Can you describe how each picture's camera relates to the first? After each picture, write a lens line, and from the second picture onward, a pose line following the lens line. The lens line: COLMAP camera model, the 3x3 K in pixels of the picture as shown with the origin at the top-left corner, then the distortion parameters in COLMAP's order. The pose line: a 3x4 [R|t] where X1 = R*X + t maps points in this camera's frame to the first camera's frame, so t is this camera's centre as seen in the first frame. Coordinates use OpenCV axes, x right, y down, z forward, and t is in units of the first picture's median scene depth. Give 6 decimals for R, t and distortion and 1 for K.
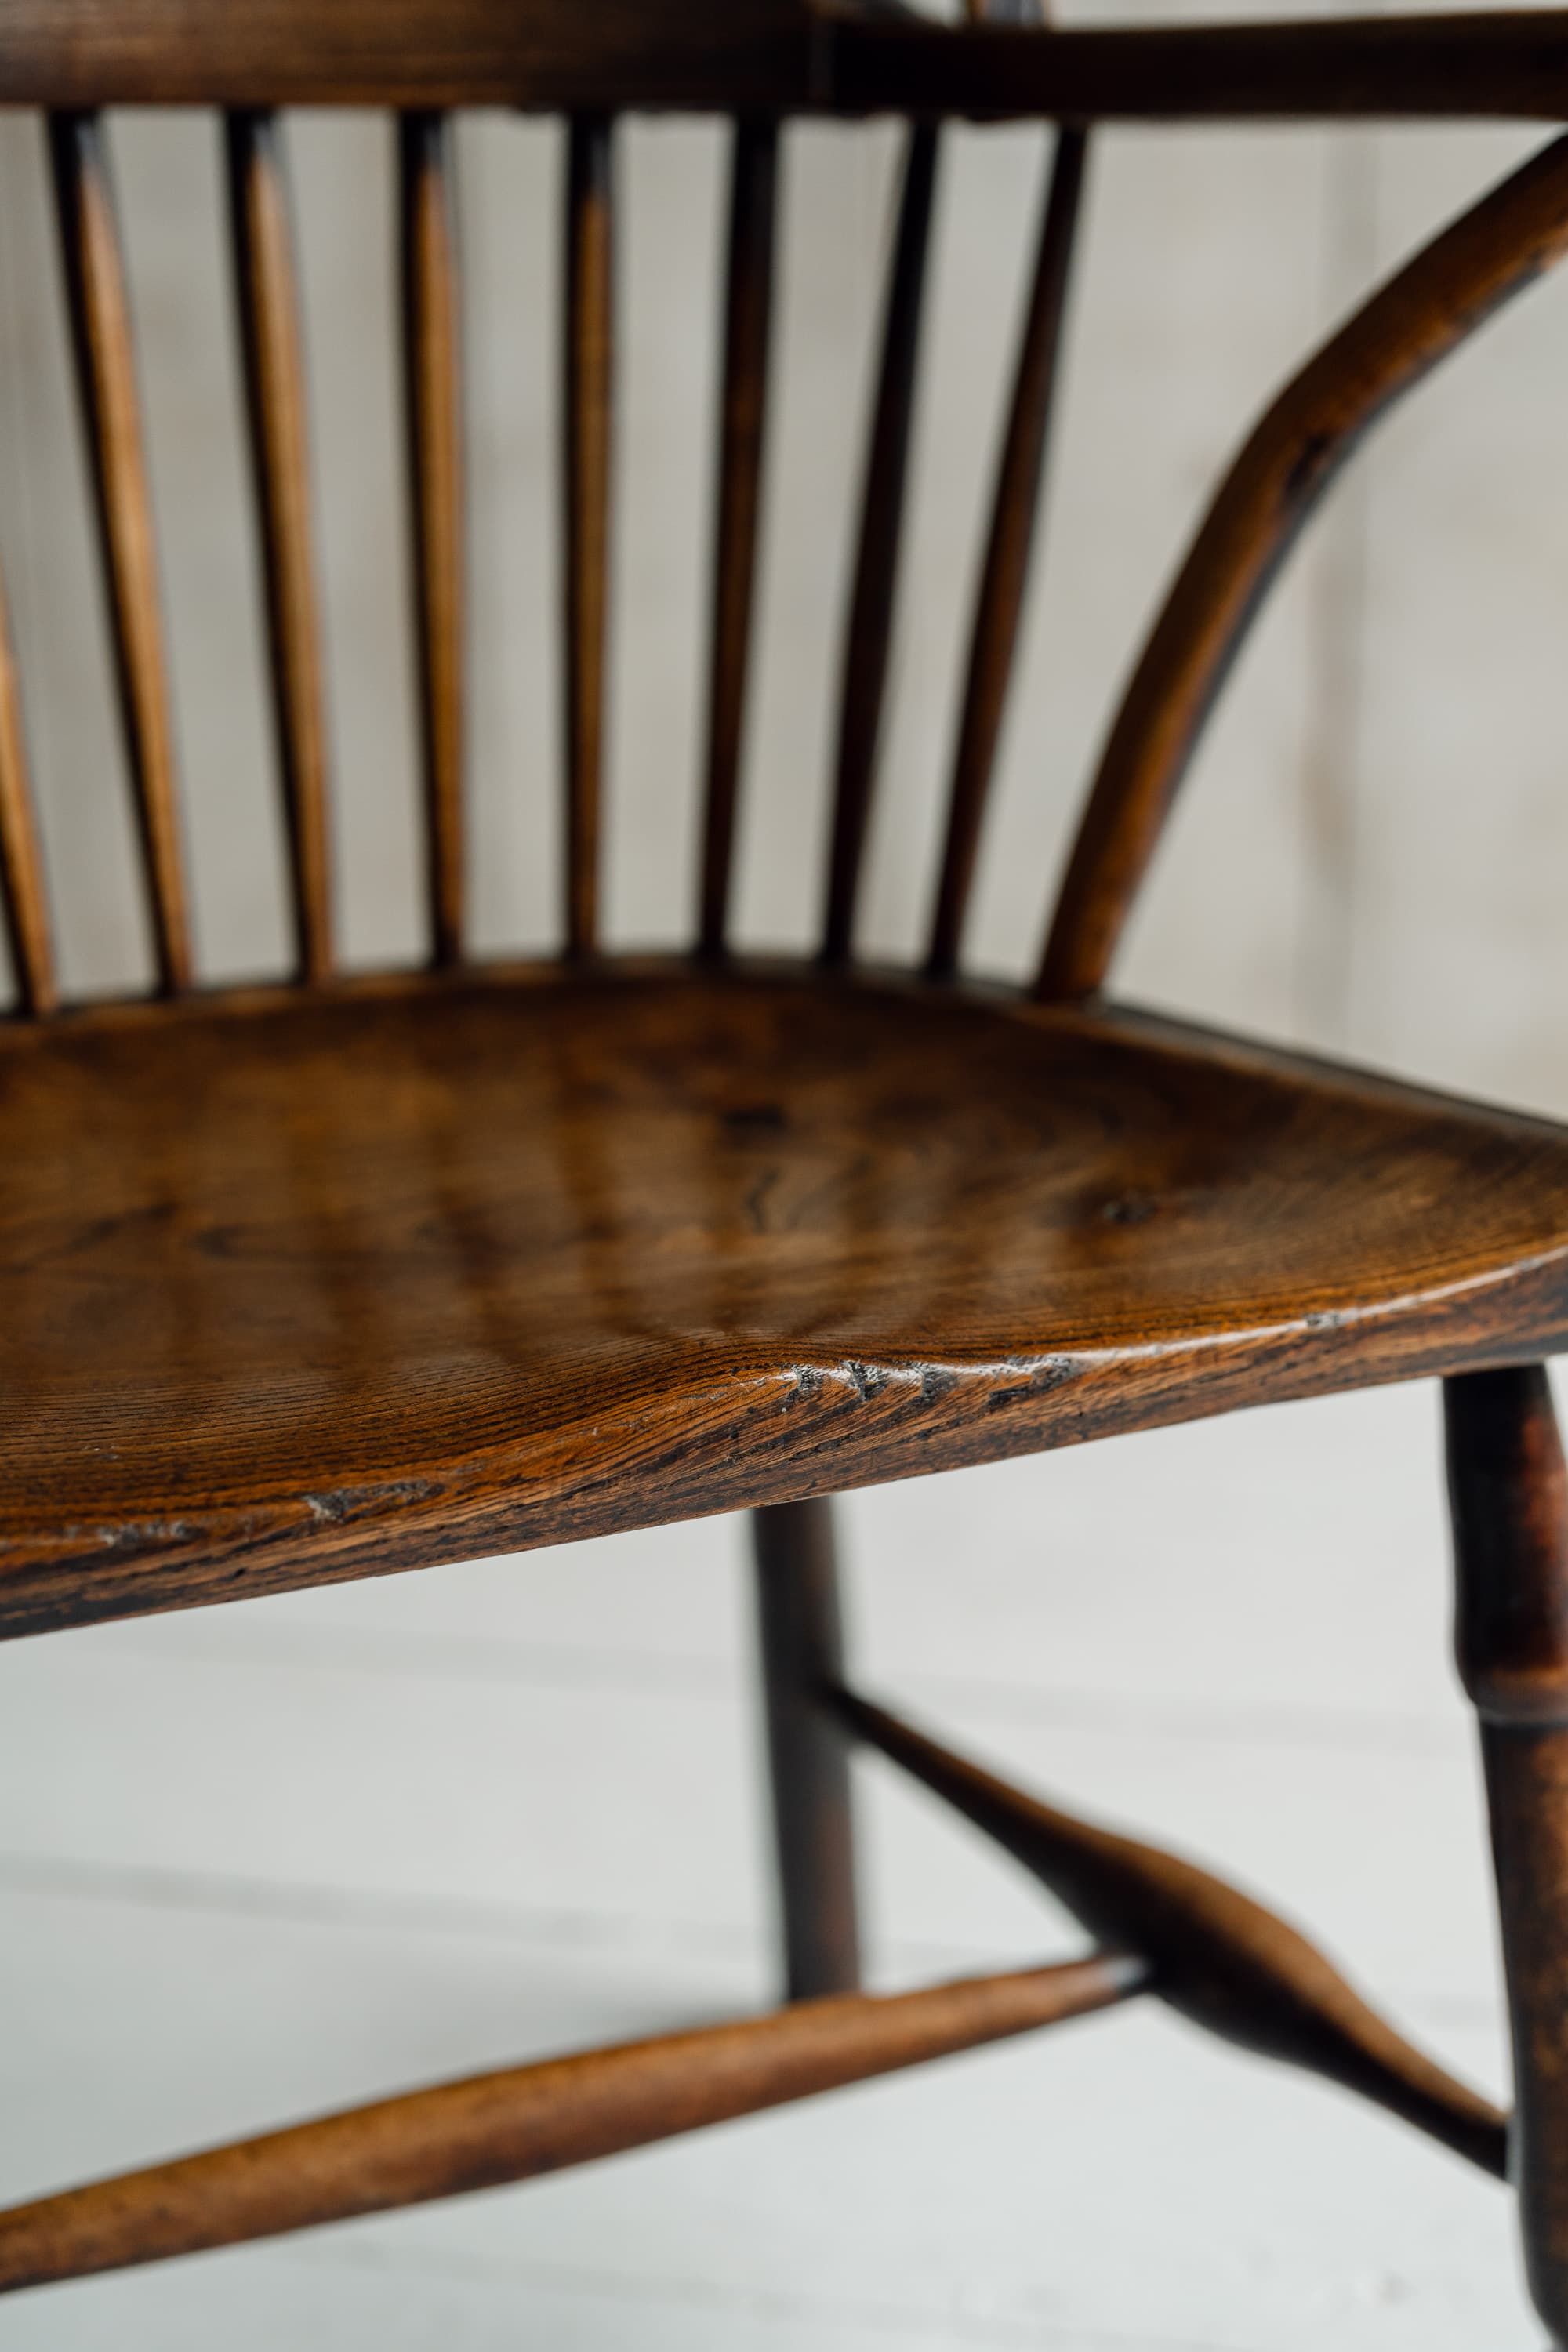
lens RADIAL K [[3158.4, 0, 788.8], [0, 3158.4, 1140.5], [0, 0, 1]] dist [-0.010665, 0.014782]
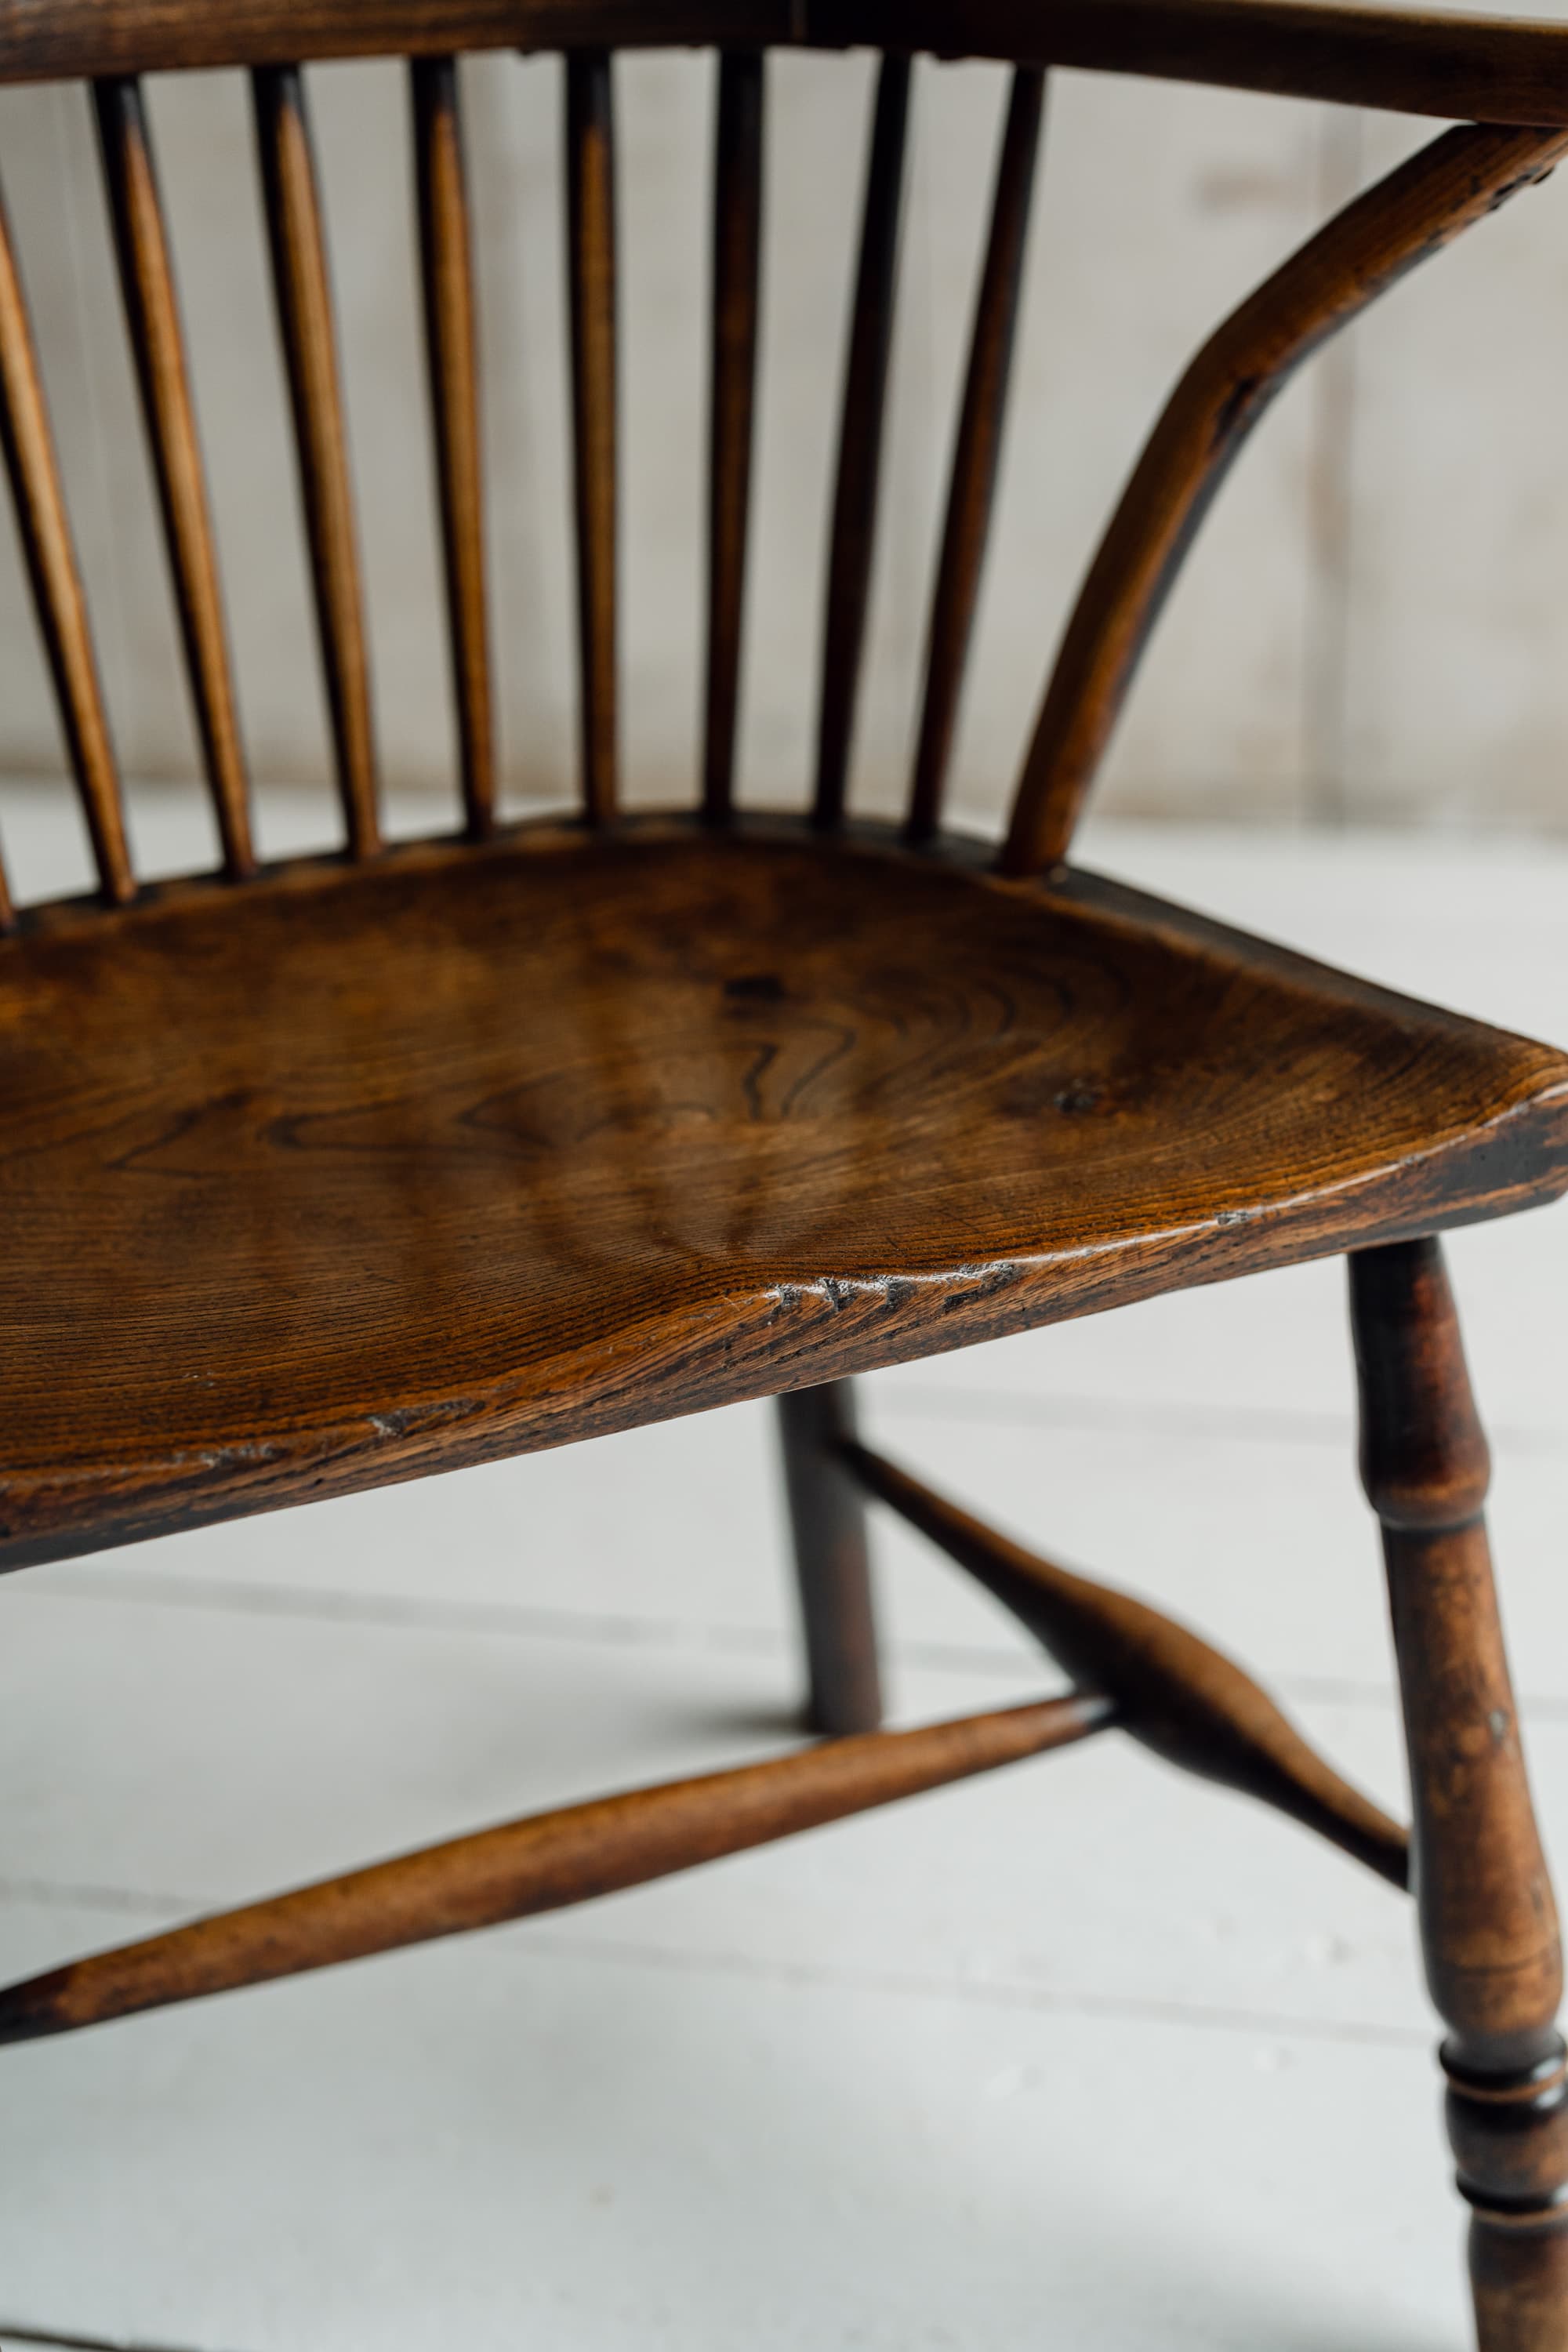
lens RADIAL K [[2967.5, 0, 784.0], [0, 2967.5, 1176.0], [0, 0, 1]] dist [-0.006717, 0.019214]
pose [[0.999757, -0.018055, -0.012627, 0.017417], [0.019330, 0.993806, 0.109432, -0.083901], [0.010573, -0.109650, 0.993914, -0.096105]]
